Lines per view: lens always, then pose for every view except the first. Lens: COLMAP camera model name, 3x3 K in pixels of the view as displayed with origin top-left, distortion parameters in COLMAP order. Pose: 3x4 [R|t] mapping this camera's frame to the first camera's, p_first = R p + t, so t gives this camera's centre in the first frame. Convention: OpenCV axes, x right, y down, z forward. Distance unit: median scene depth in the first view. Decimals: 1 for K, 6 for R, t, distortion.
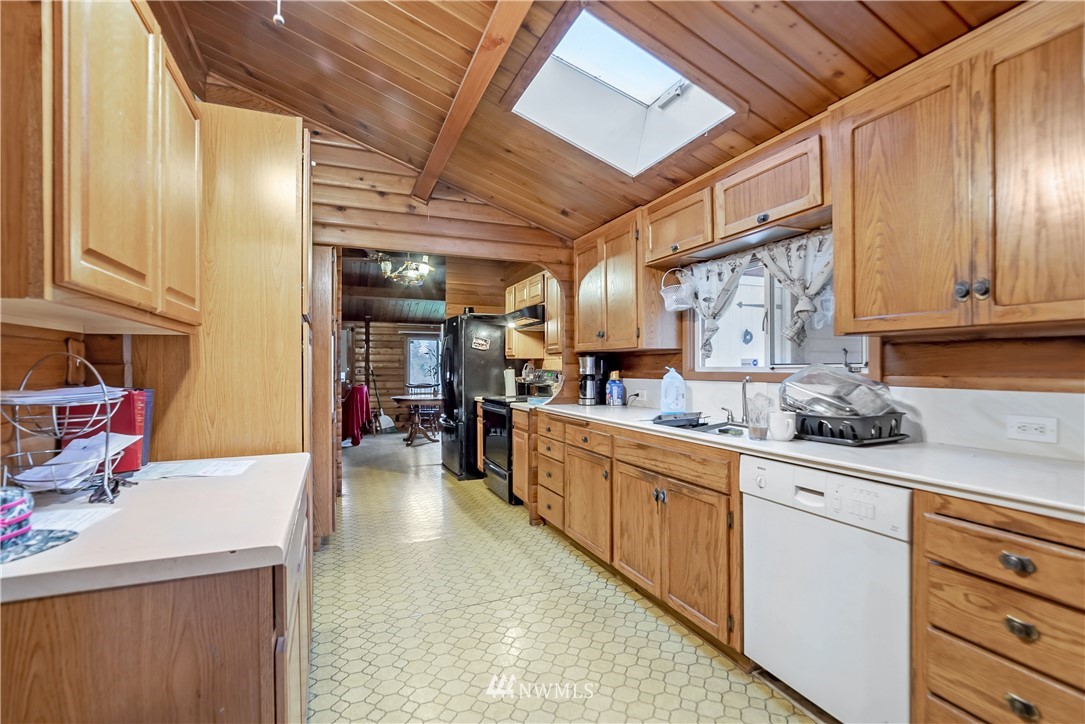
lens RADIAL K [[496.7, 0, 550.4], [0, 496.7, 365.1], [0, 0, 1]] dist [-0.005114, 0.004771]
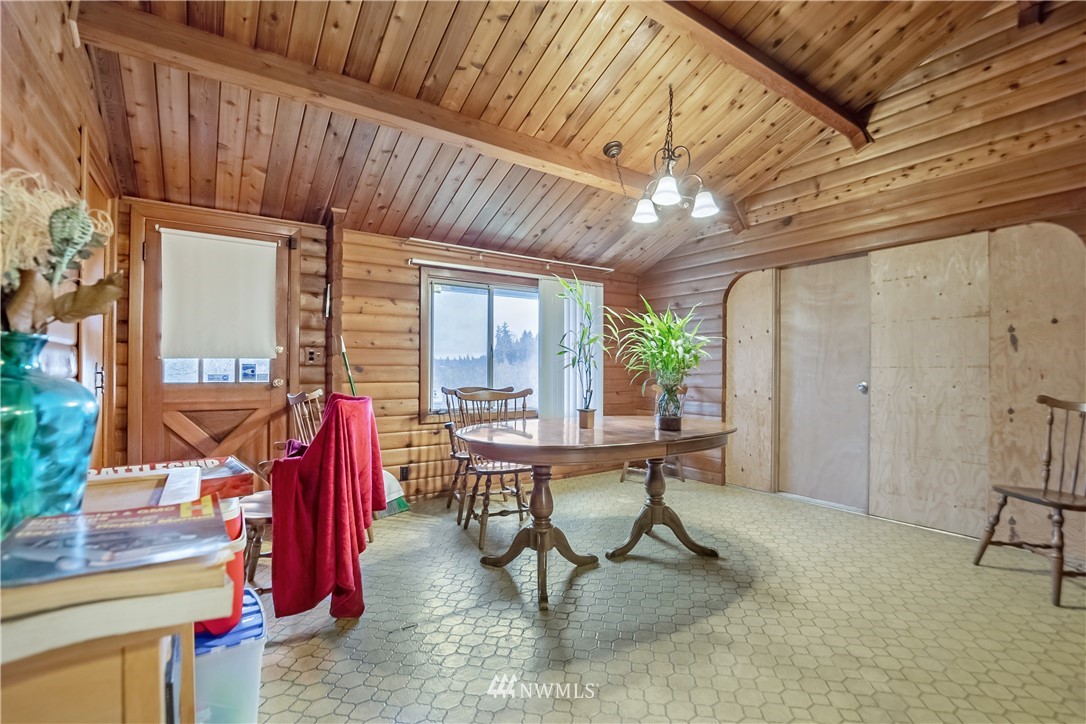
lens RADIAL K [[497.1, 0, 537.6], [0, 497.1, 363.4], [0, 0, 1]] dist [-0.005114, 0.004771]
pose [[0.982503, 0.007175, 0.186110, -0.285100], [-0.006937, 0.999974, -0.001929, 0.017755], [-0.186119, 0.000604, 0.982527, 0.595920]]
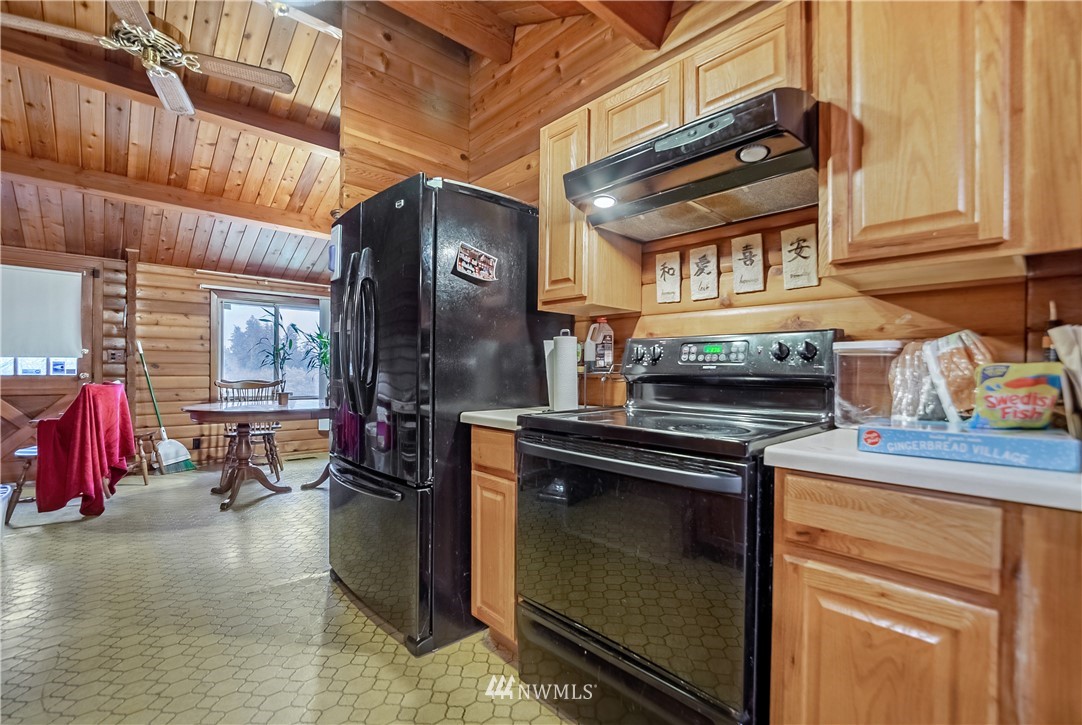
lens RADIAL K [[495.3, 0, 534.8], [0, 495.3, 370.8], [0, 0, 1]] dist [-0.005114, 0.004771]
pose [[0.952875, 0.008831, 0.303234, -0.122242], [-0.012107, 0.999887, 0.008927, 0.017931], [-0.303121, -0.012177, 0.952874, 0.378075]]
